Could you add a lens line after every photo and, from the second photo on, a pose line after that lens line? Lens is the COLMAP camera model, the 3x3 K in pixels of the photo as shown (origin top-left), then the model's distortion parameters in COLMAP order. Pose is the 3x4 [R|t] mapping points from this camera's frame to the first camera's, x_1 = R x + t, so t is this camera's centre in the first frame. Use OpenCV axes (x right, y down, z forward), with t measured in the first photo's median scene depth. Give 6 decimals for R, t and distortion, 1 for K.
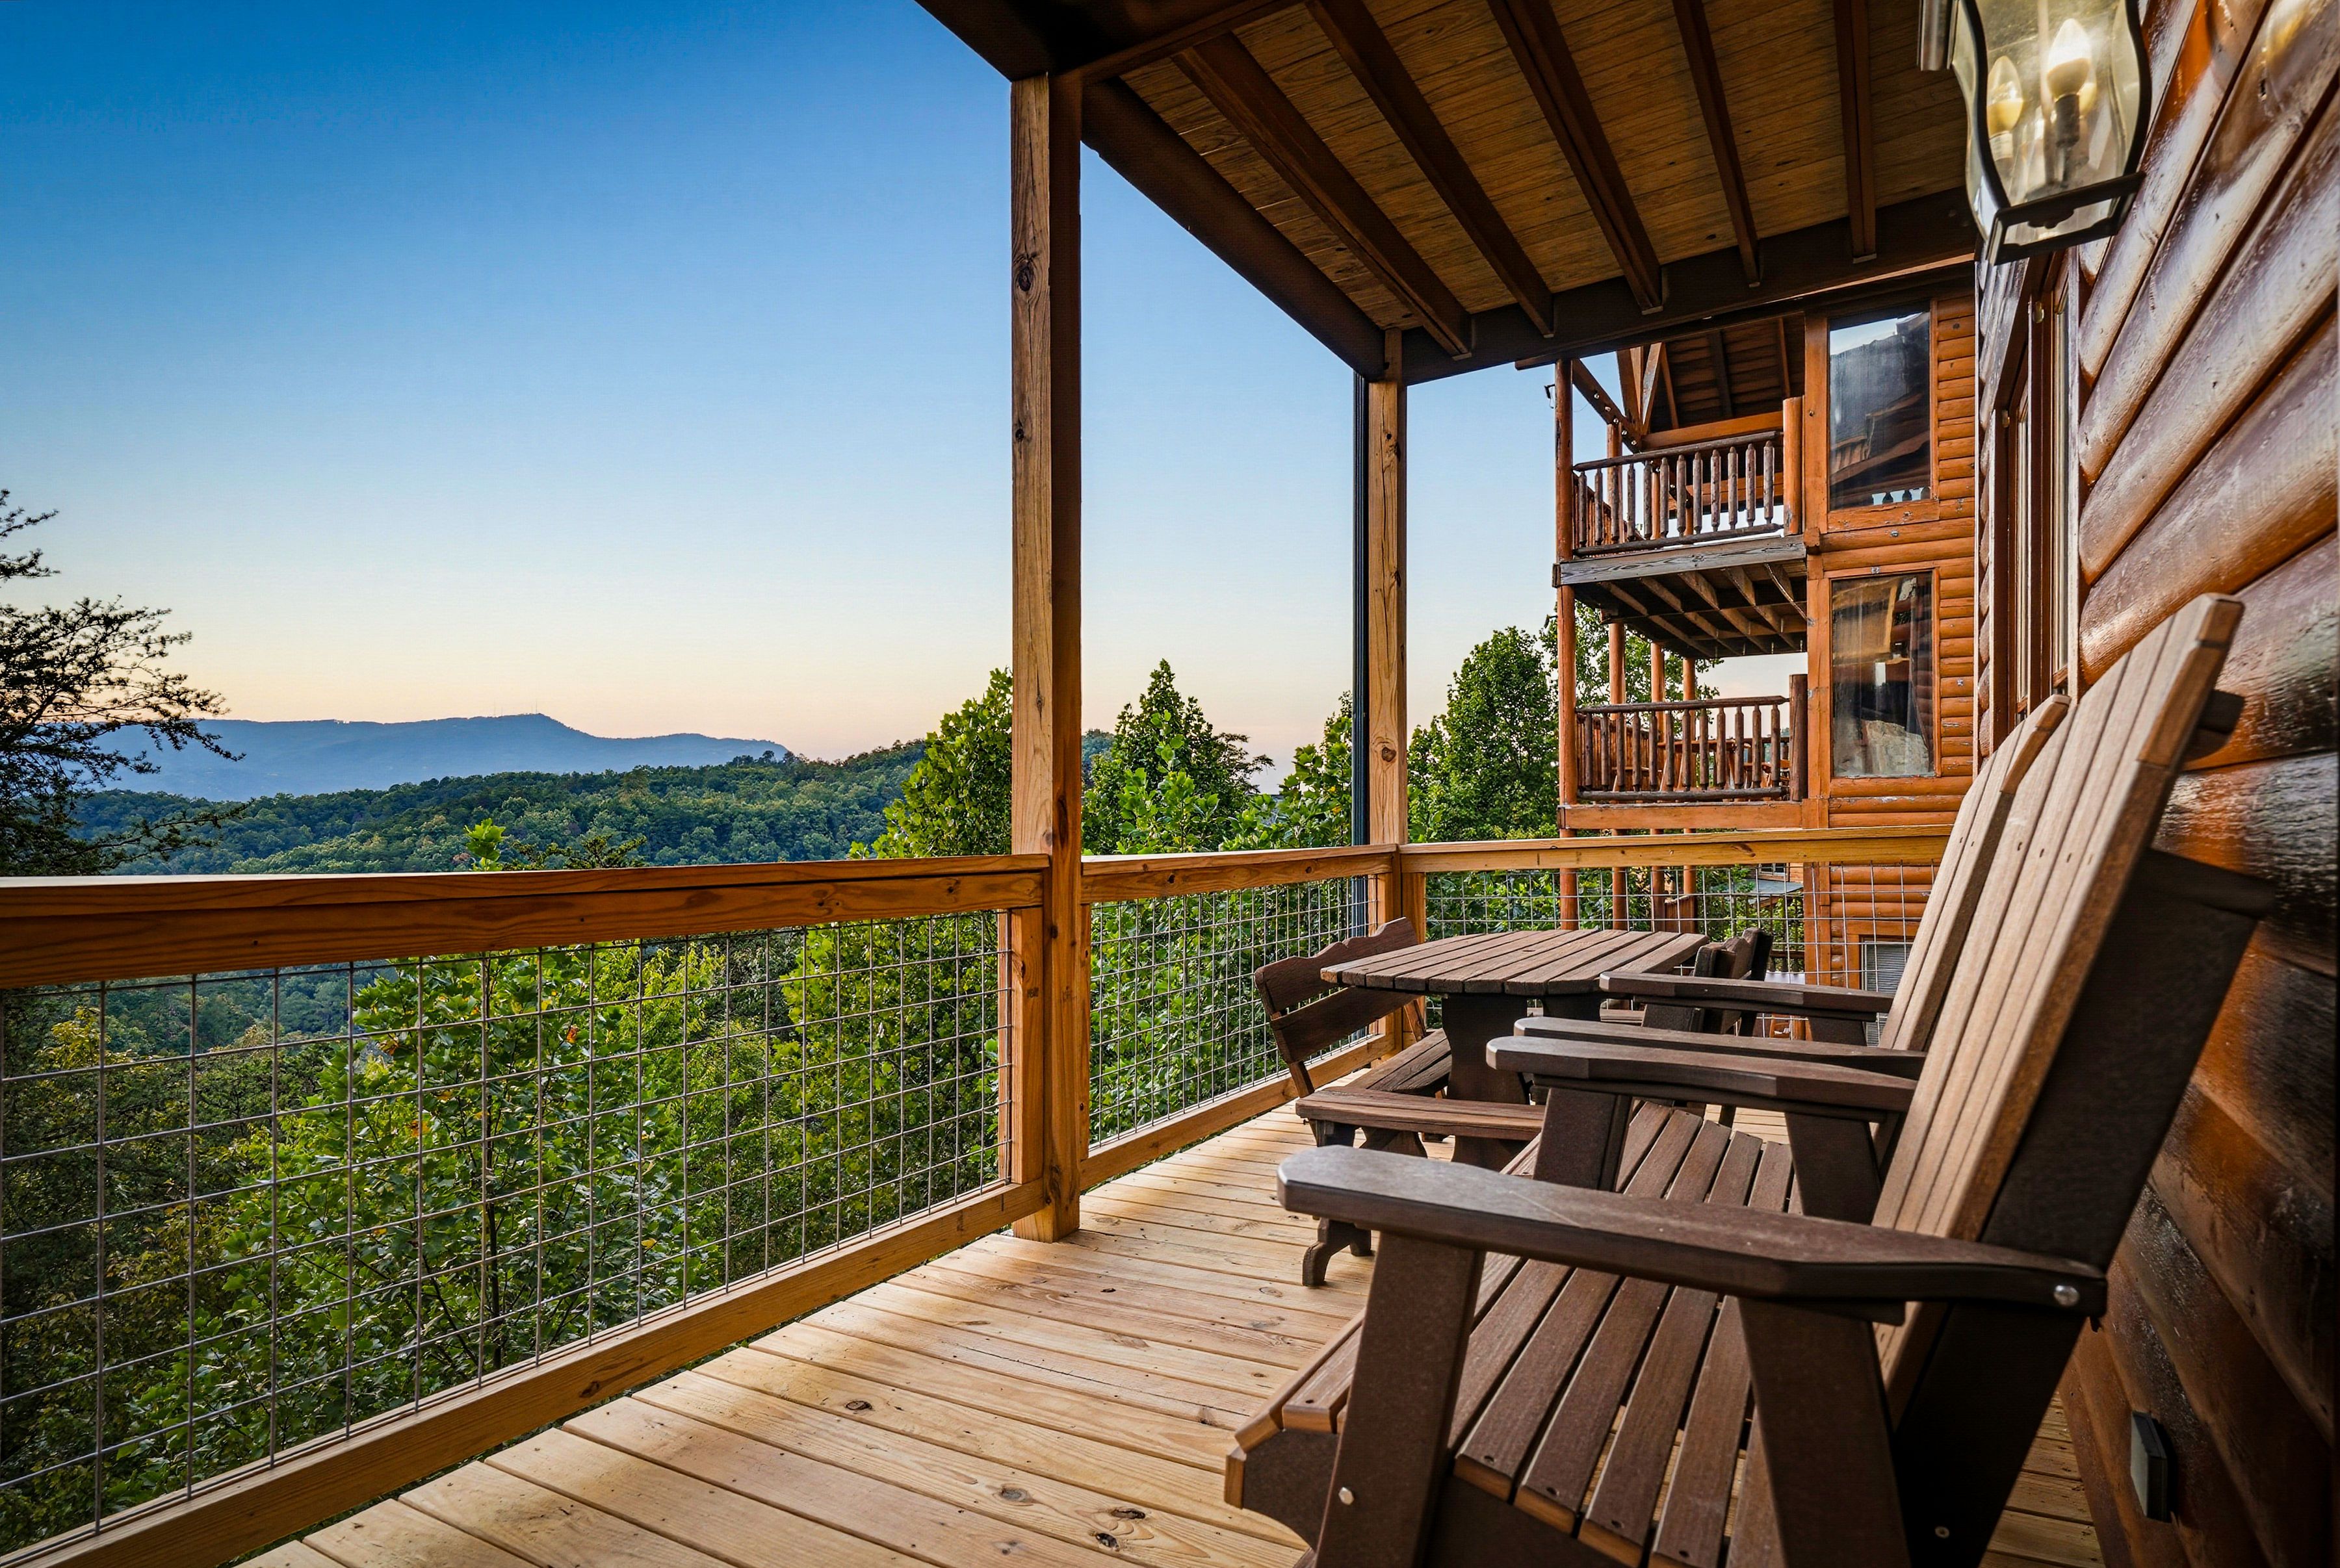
lens RADIAL K [[1219.4, 0, 1148.8], [0, 1219.4, 833.4], [0, 0, 1]] dist [0.003214, -0.000483]
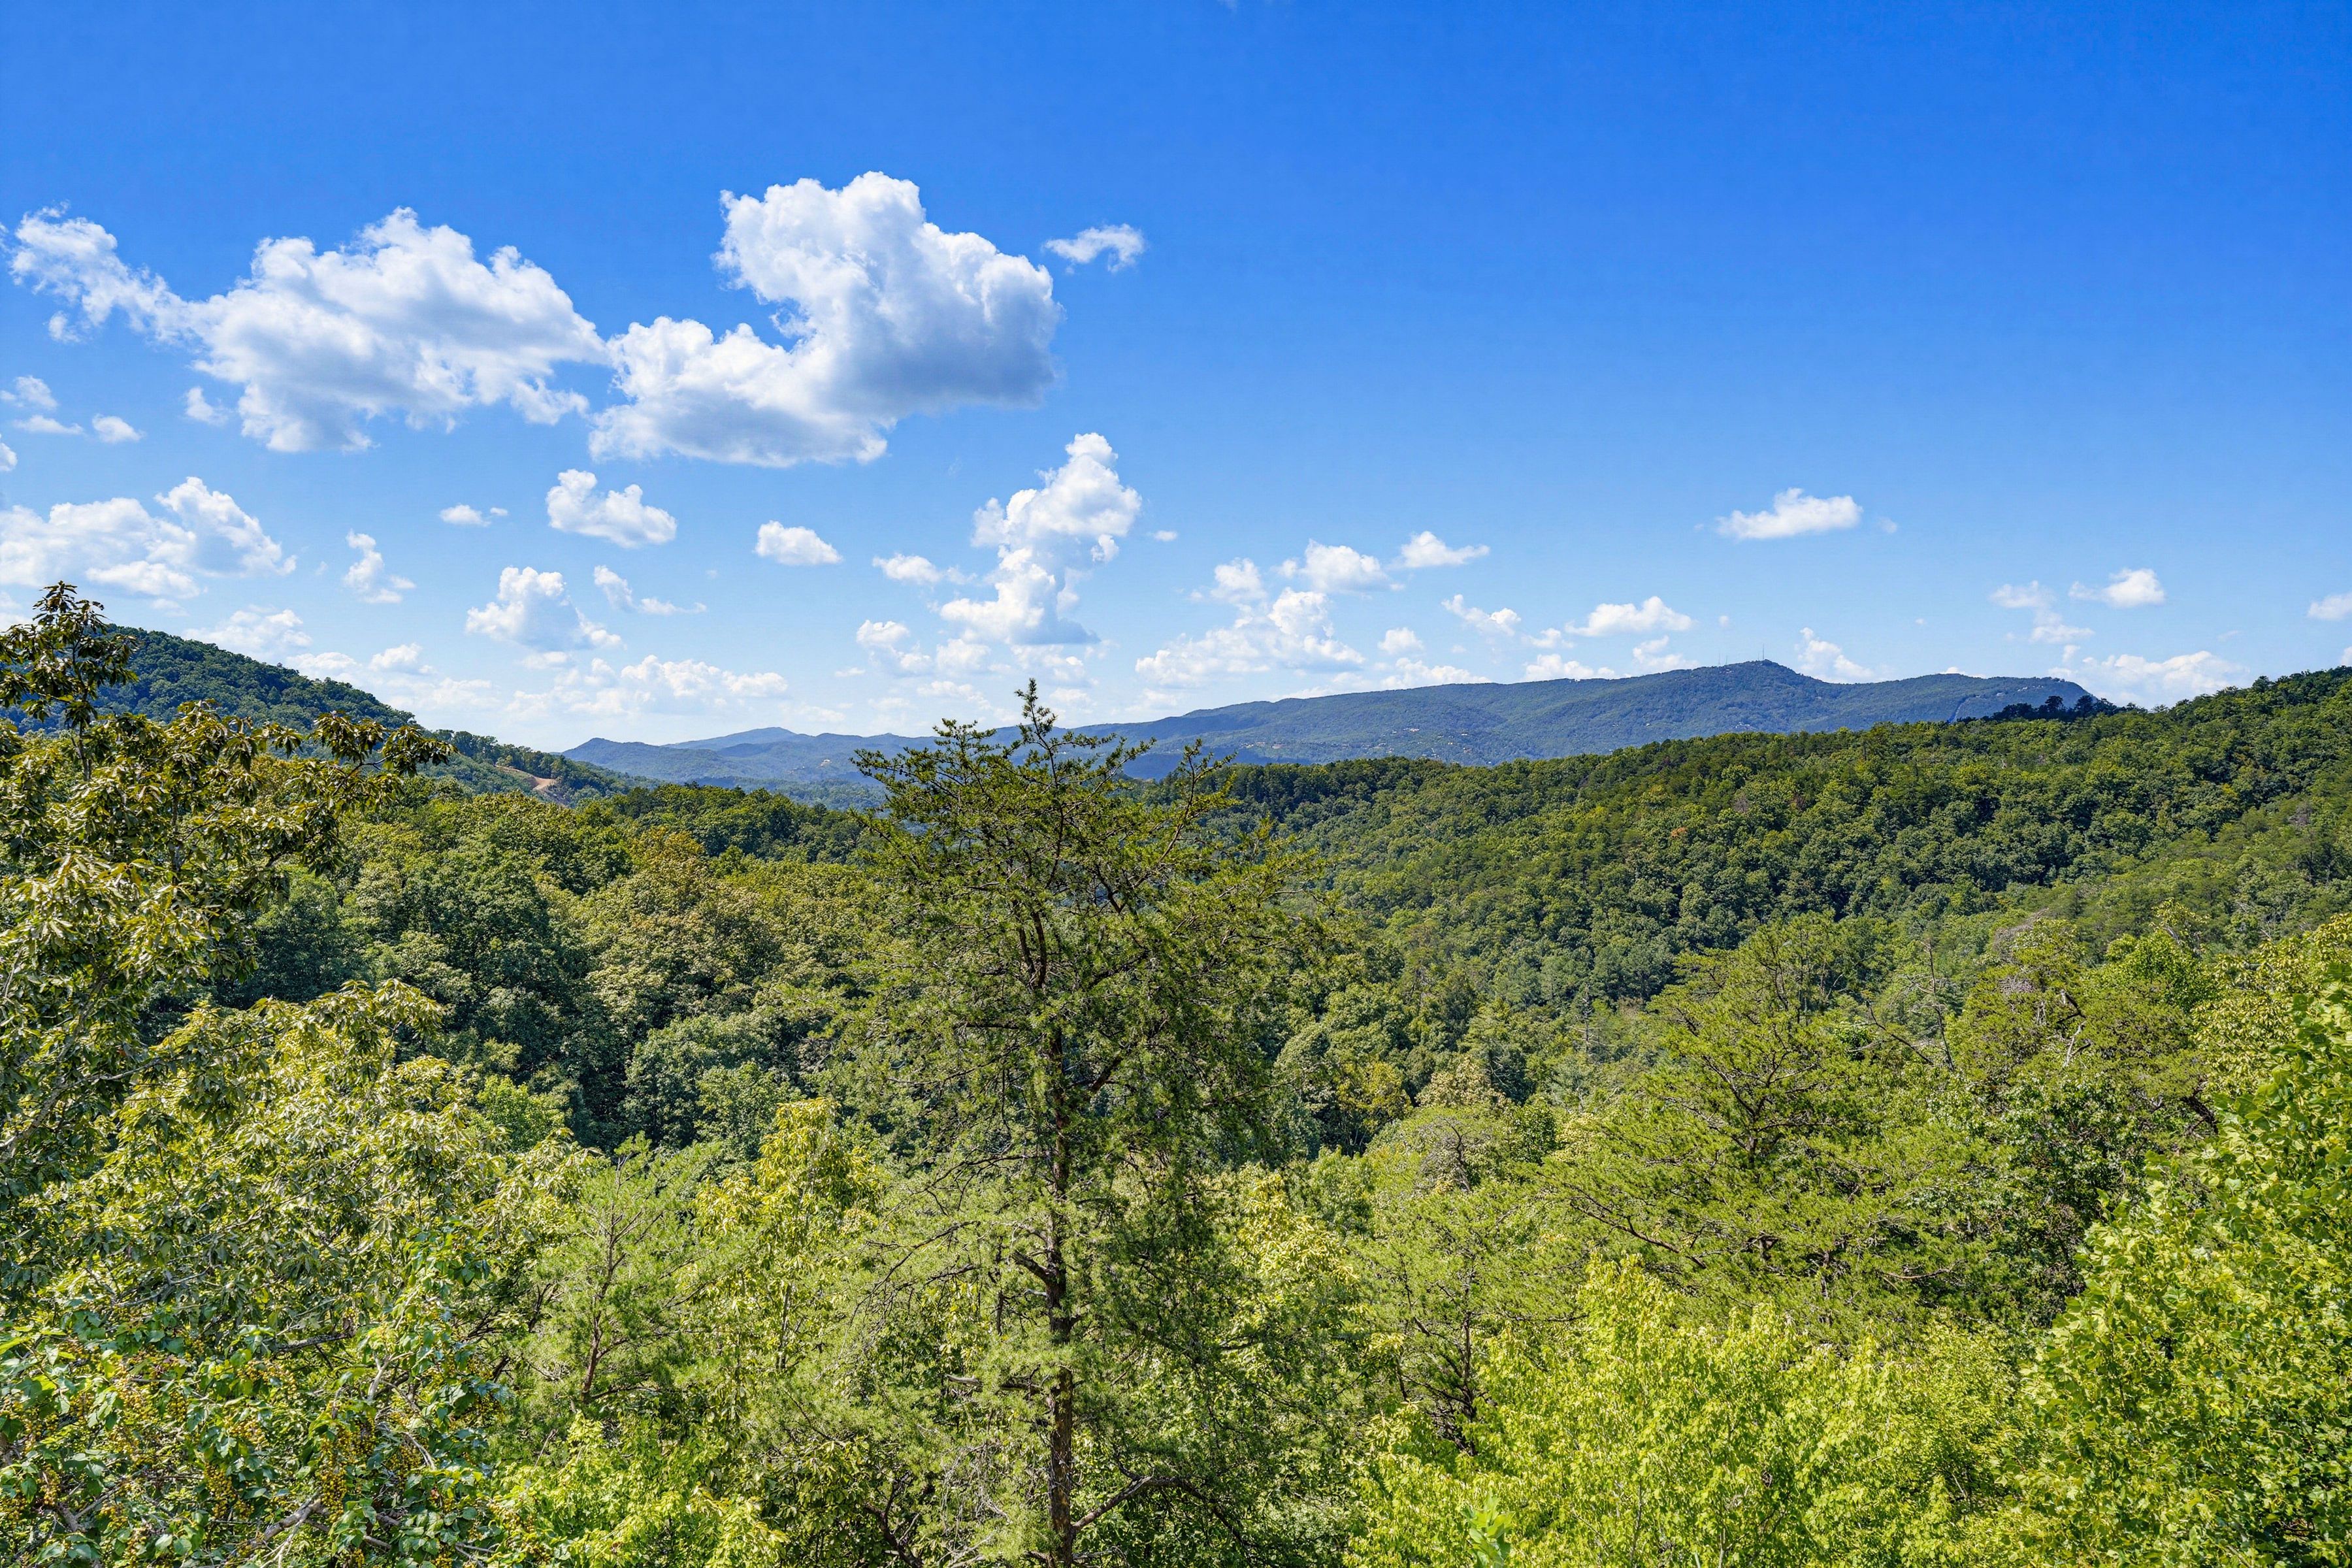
lens RADIAL K [[1432.3, 0, 1179.2], [0, 1432.3, 788.3], [0, 0, 1]] dist [-0.001329, -0.000172]
pose [[0.660004, 0.006405, -0.751235, -0.018232], [-0.013833, 0.999898, -0.003628, -0.142015], [0.751135, 0.012786, 0.660025, 0.111218]]
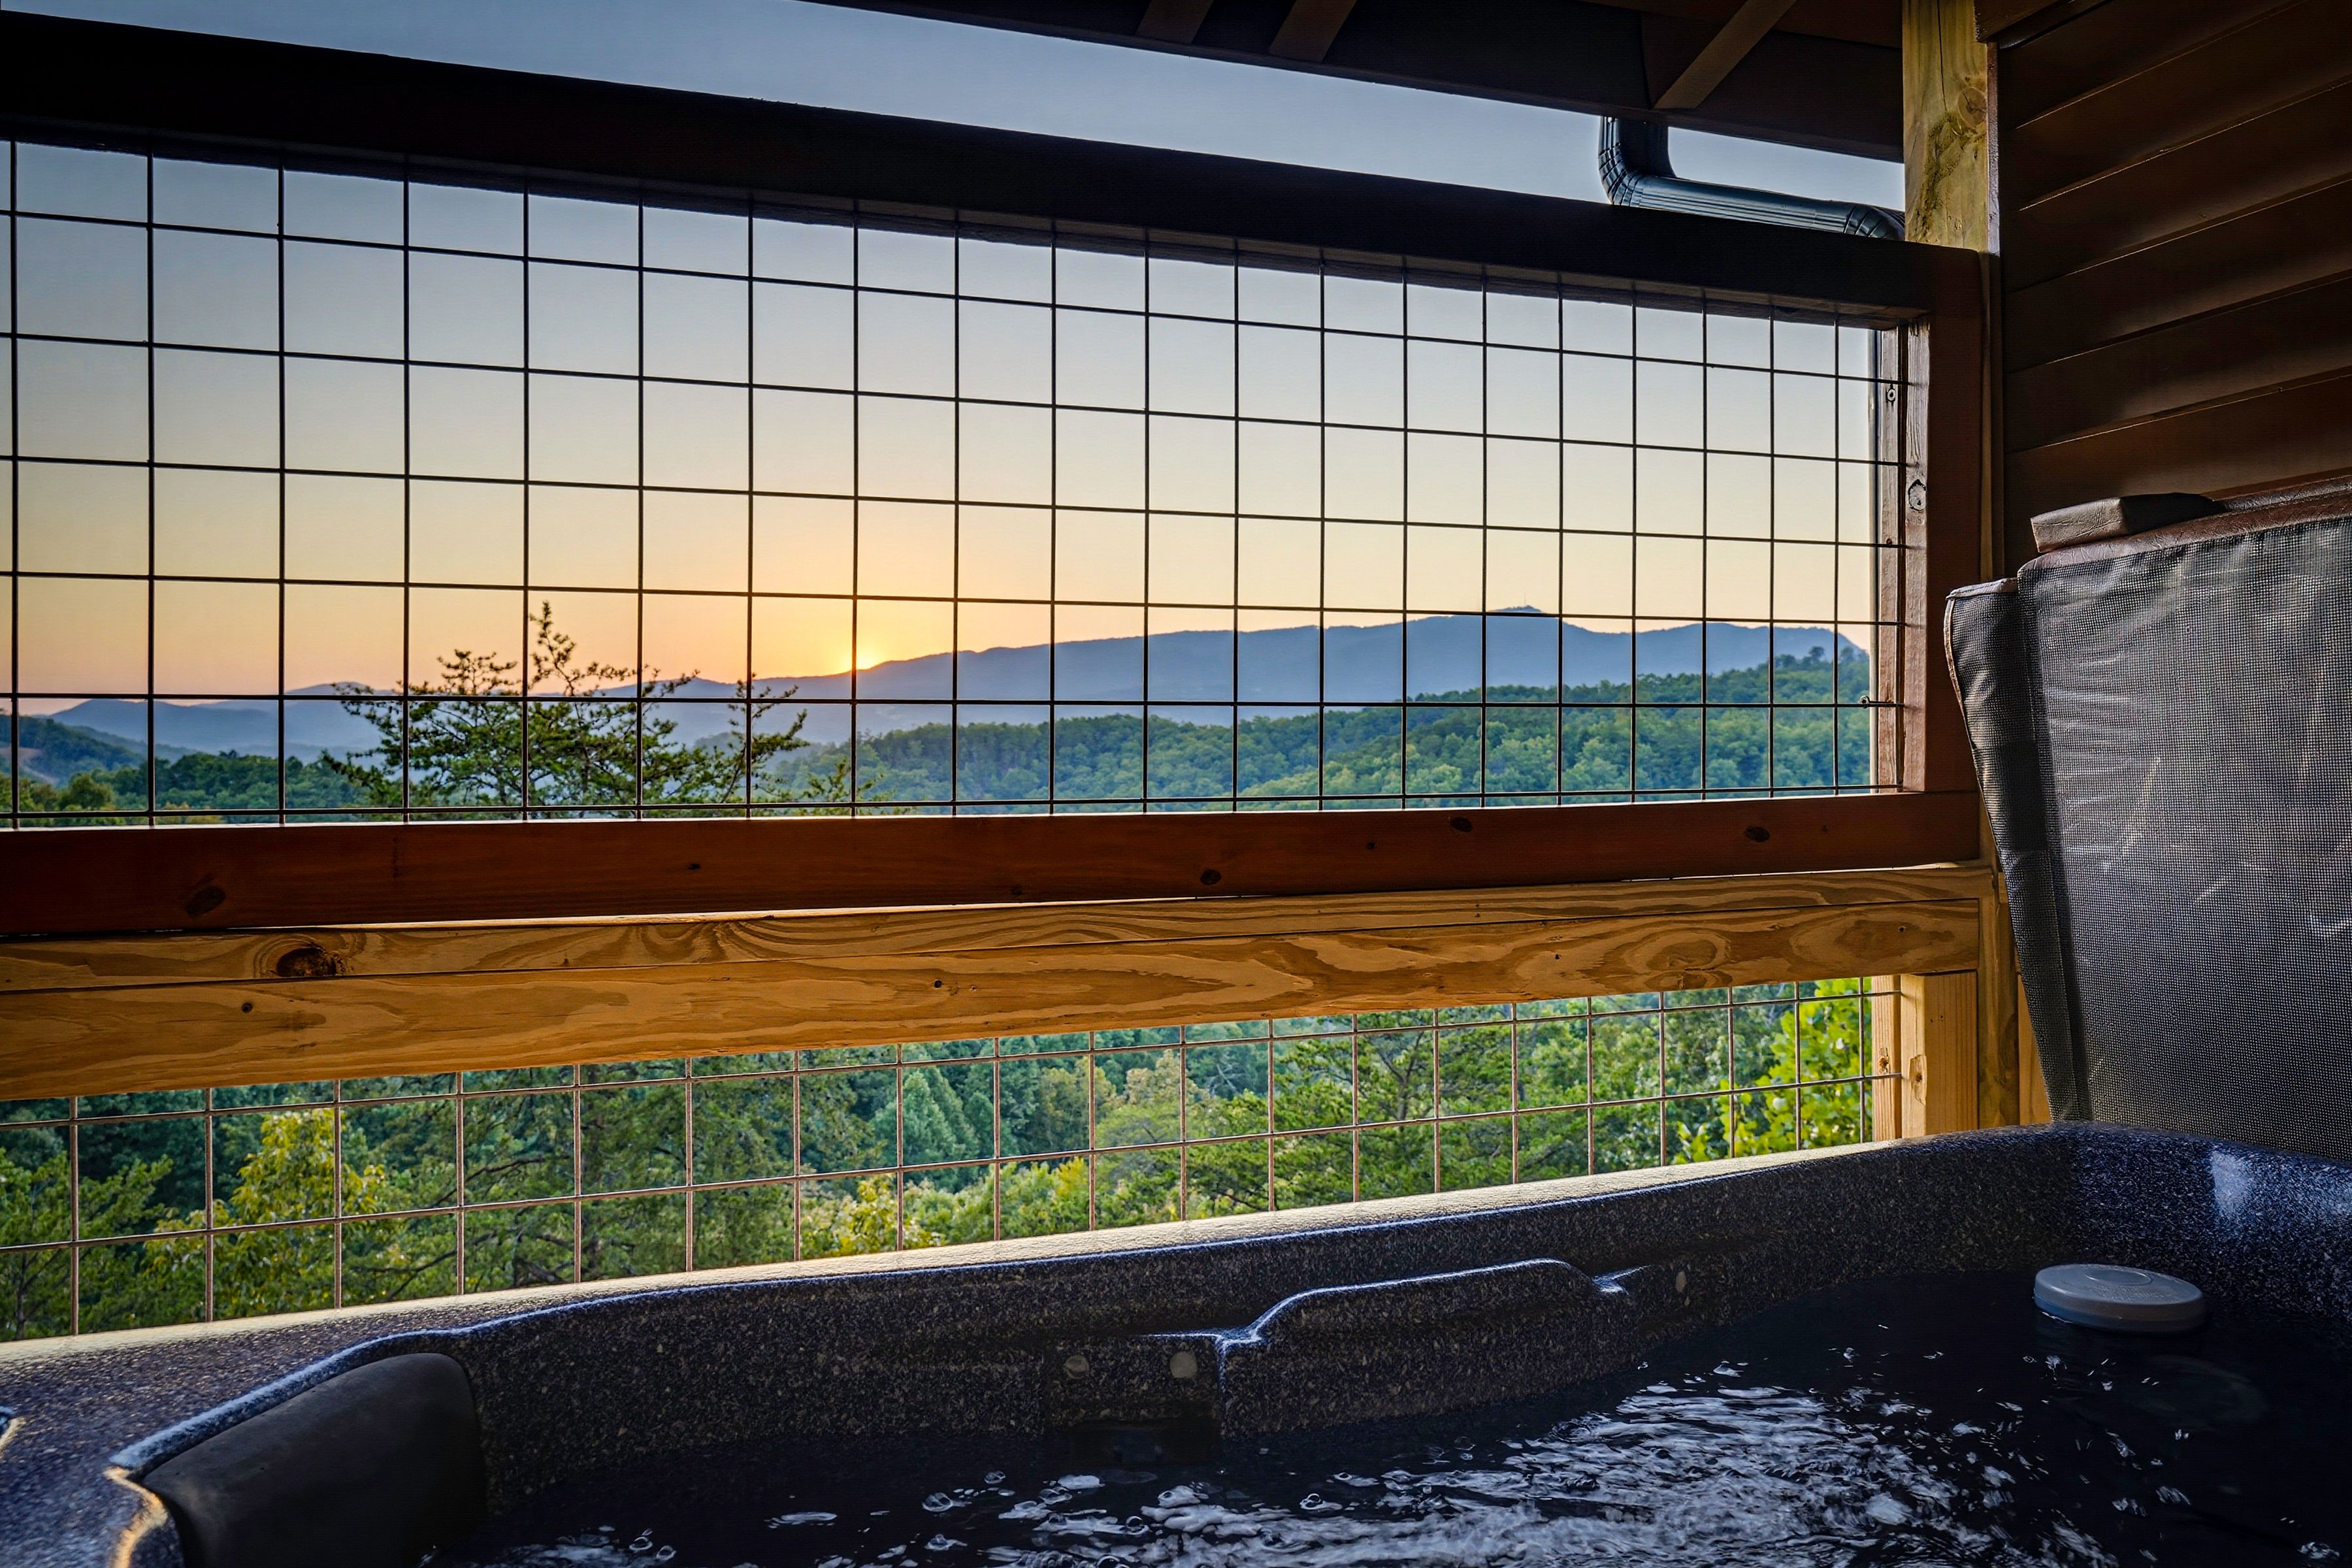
lens RADIAL K [[1681.3, 0, 1183.4], [0, 1681.3, 735.8], [0, 0, 1]] dist [-0.003244, -0.007880]
pose [[0.788442, -0.005743, -0.615082, 0.060130], [-0.004342, 0.999880, -0.014902, -0.130264], [0.615093, 0.014420, 0.788322, 0.121957]]
